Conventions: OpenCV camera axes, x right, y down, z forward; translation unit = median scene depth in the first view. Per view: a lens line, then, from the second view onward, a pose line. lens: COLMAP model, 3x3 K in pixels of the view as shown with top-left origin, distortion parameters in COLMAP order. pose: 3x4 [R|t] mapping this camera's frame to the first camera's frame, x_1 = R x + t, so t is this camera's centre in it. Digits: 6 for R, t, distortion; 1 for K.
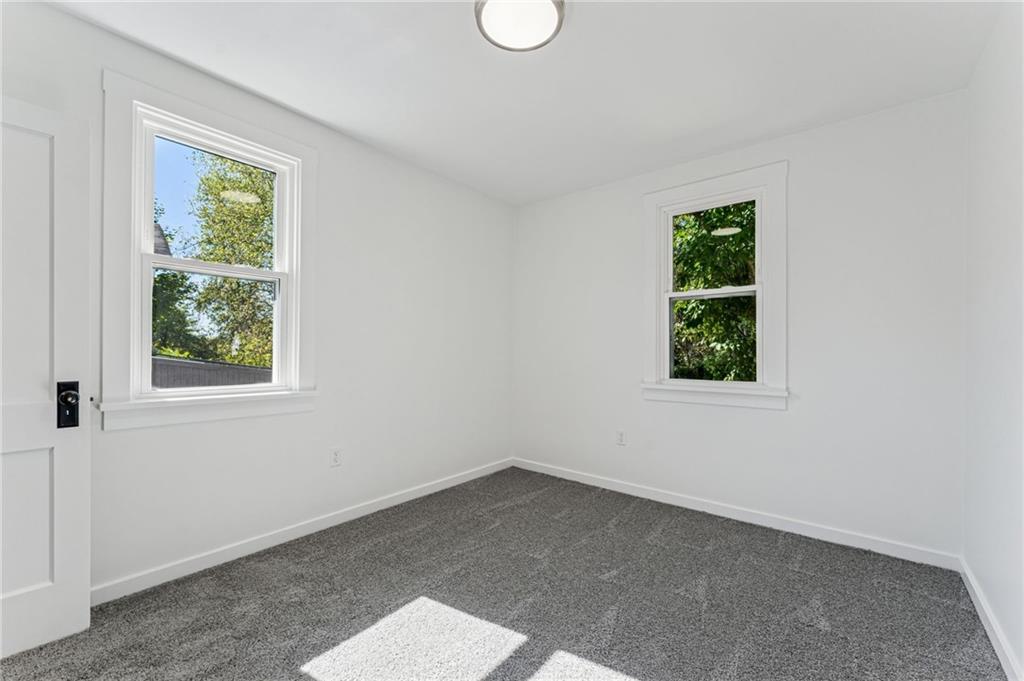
lens RADIAL K [[413.3, 0, 508.6], [0, 413.3, 350.1], [0, 0, 1]] dist [-0.000585, 0.000021]
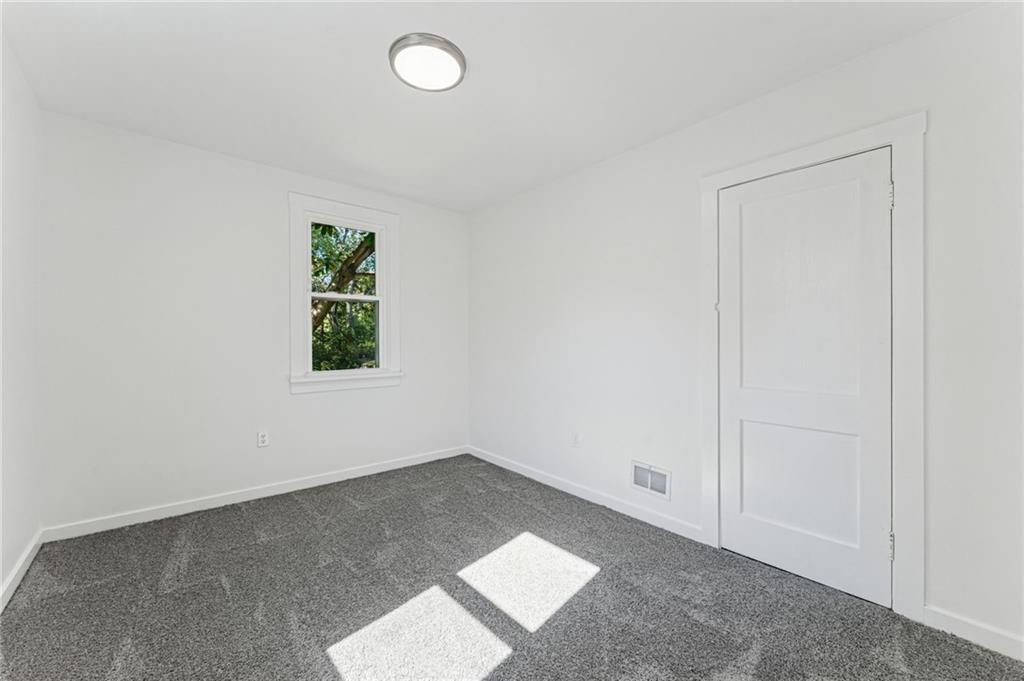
lens RADIAL K [[413.3, 0, 508.2], [0, 413.3, 336.9], [0, 0, 1]] dist [-0.000585, 0.000021]
pose [[0.169026, 0.006659, 0.985589, -0.631898], [0.005316, 0.999956, -0.007668, -0.010856], [-0.985597, 0.006536, 0.168983, 0.331533]]
